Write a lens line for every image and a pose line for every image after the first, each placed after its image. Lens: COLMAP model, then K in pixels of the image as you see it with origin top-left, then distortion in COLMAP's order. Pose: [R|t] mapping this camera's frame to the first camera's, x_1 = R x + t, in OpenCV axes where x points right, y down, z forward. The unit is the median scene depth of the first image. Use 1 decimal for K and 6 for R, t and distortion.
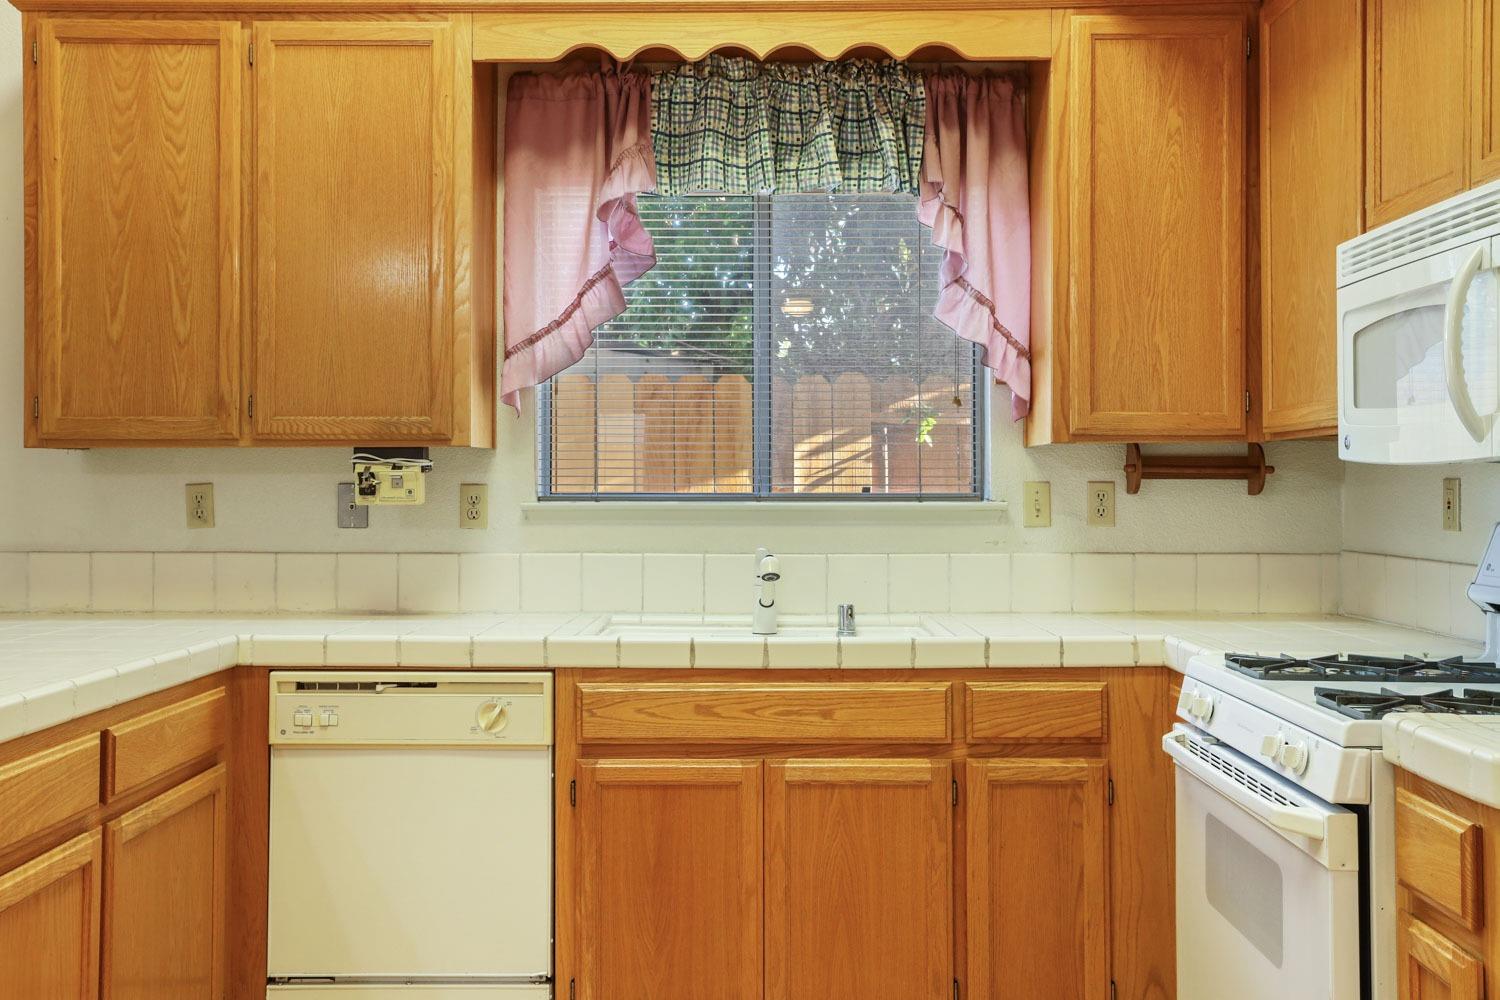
lens RADIAL K [[1451.4, 0, 747.1], [0, 1451.4, 459.2], [0, 0, 1]] dist [0.047164, 0.000000]
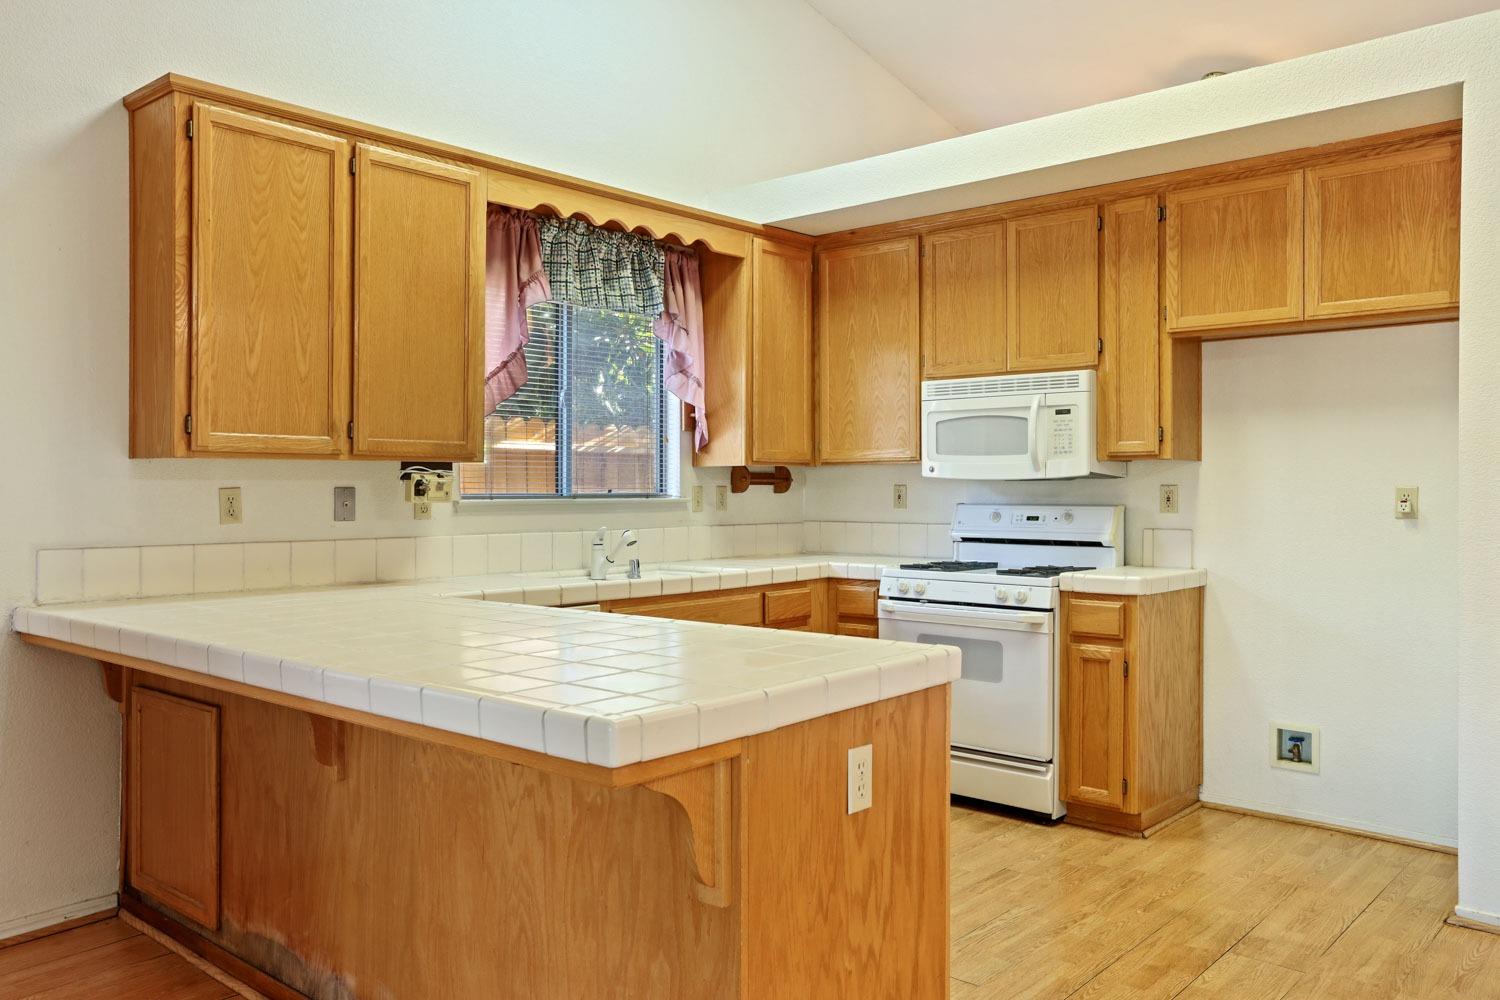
lens RADIAL K [[1162.0, 0, 759.5], [0, 1162.0, 497.7], [0, 0, 1]] dist [-0.008524, -0.003750]
pose [[0.642890, -0.007051, 0.765926, -0.913783], [-0.013378, 0.999702, 0.020432, -0.000764], [-0.765842, -0.023382, 0.642604, 0.030109]]
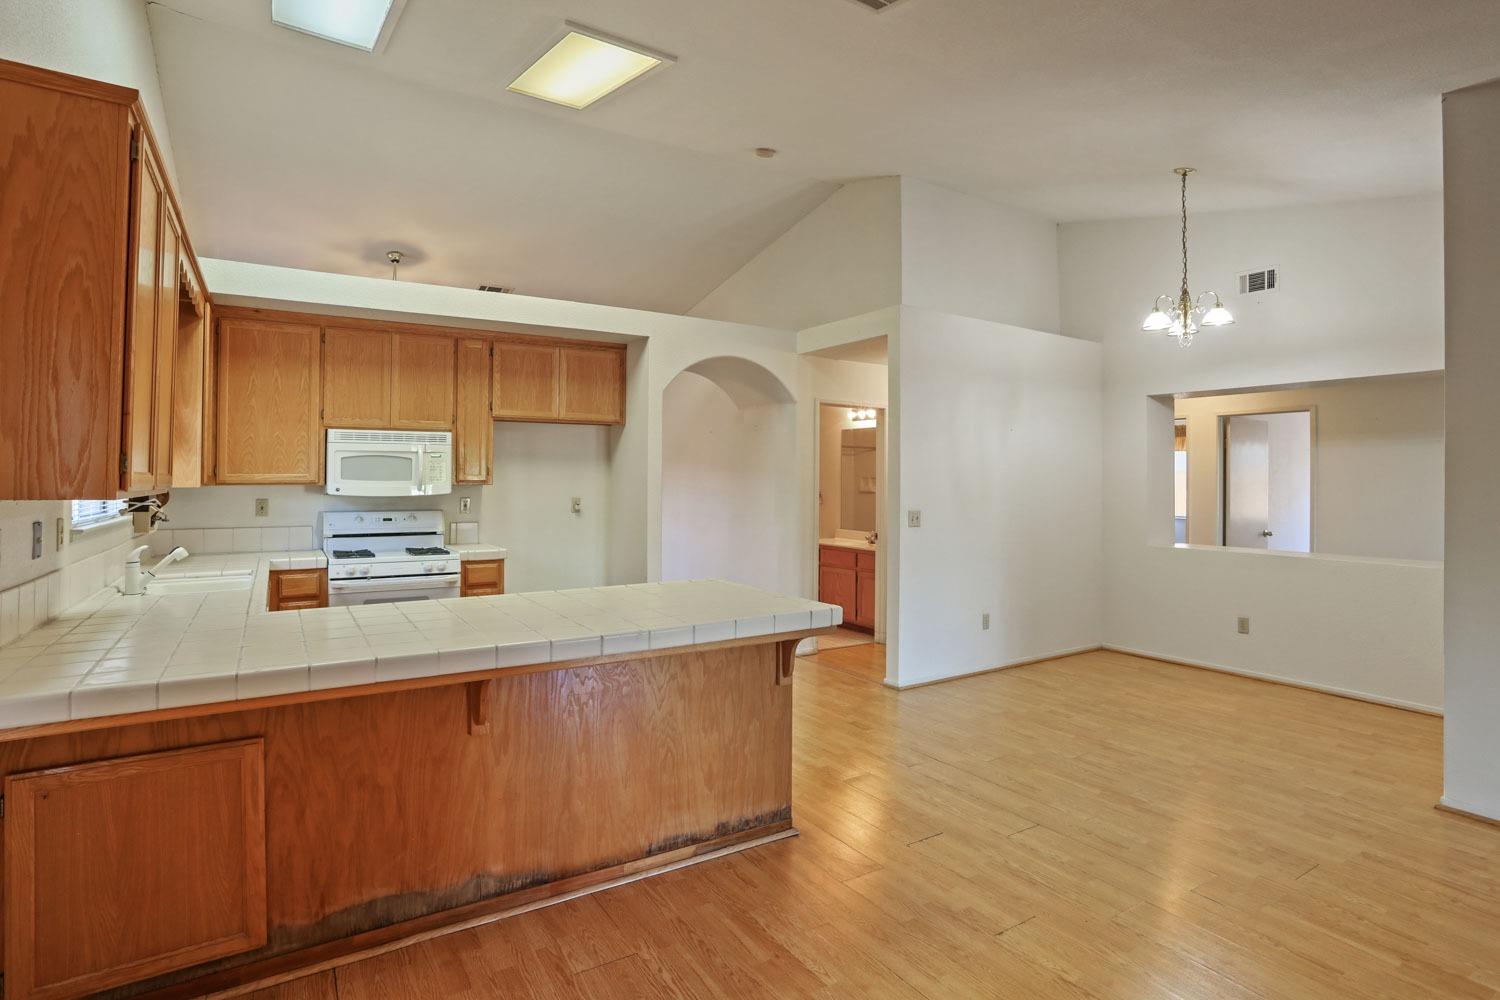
lens RADIAL K [[756.2, 0, 749.7], [0, 756.2, 488.9], [0, 0, 1]] dist [-0.058953, 0.014503]
pose [[-0.555348, -0.010735, 0.831549, -1.212378], [-0.018319, 0.999832, 0.000673, -0.025066], [-0.831416, -0.014860, -0.555451, 0.915572]]
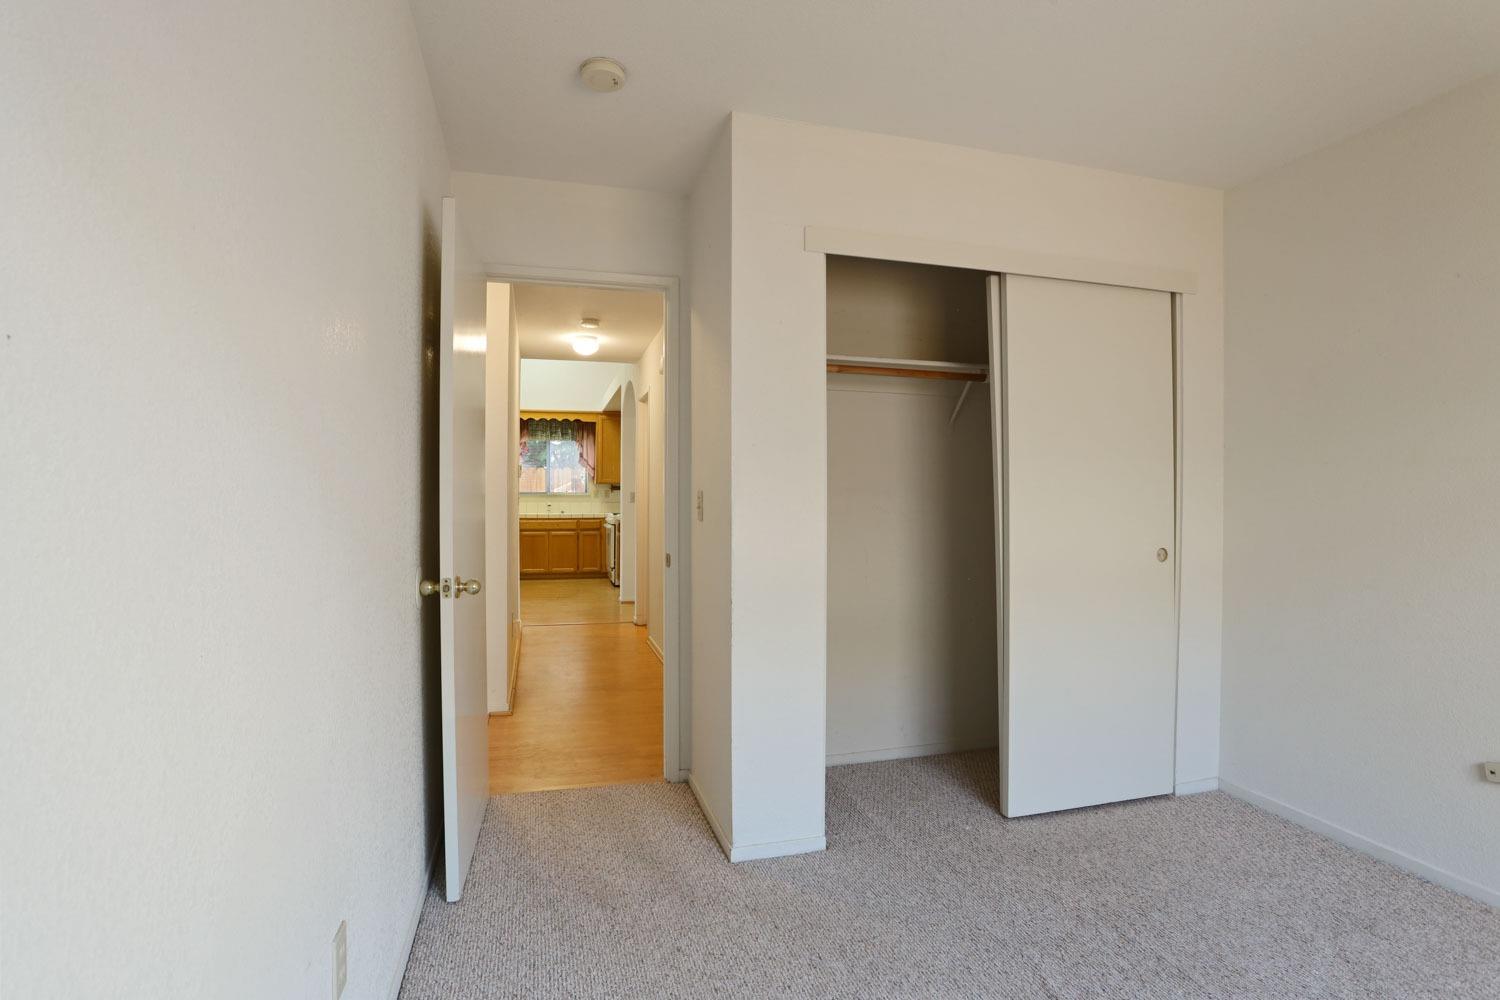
lens RADIAL K [[737.7, 0, 737.2], [0, 737.7, 495.3], [0, 0, 1]] dist [-0.061089, 0.012196]
pose [[0.964215, 0.003783, 0.265094, -0.041896], [-0.007562, 0.999884, 0.013236, -0.009123], [-0.265013, -0.014767, 0.964132, -2.193405]]
